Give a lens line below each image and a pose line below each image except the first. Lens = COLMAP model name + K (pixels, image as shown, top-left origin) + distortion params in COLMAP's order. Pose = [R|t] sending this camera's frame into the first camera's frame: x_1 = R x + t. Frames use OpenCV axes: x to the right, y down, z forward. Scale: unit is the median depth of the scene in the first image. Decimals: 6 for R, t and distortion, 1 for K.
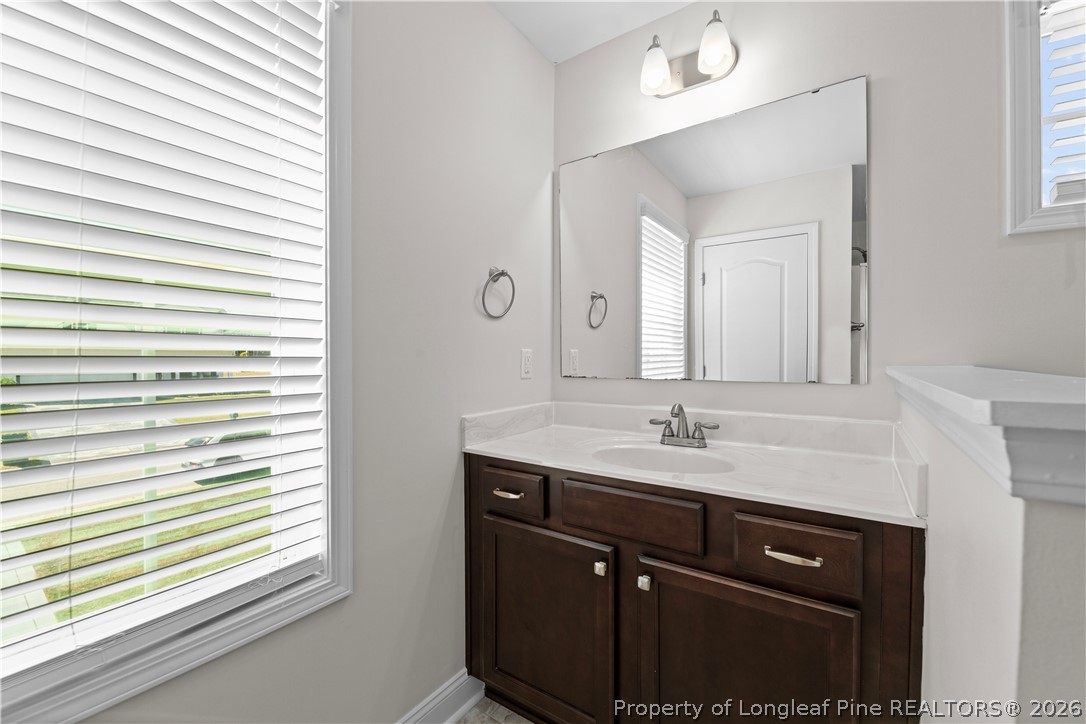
lens RADIAL K [[441.9, 0, 543.0], [0, 441.9, 362.0], [0, 0, 1]] dist [0.000416, -0.006611]
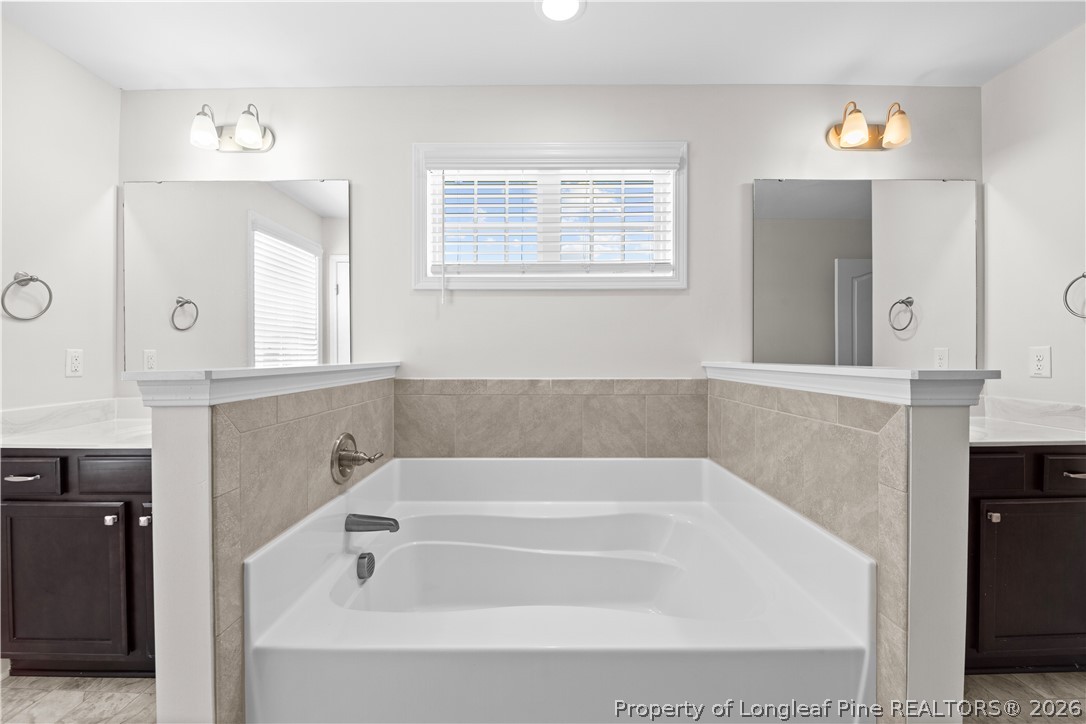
lens RADIAL K [[440.5, 0, 543.9], [0, 440.5, 356.2], [0, 0, 1]] dist [0.000151, -0.006060]
pose [[0.820979, -0.000896, 0.570957, 0.339146], [0.007570, 0.999928, -0.009316, 0.007182], [-0.570908, 0.011971, 0.820927, -0.598861]]
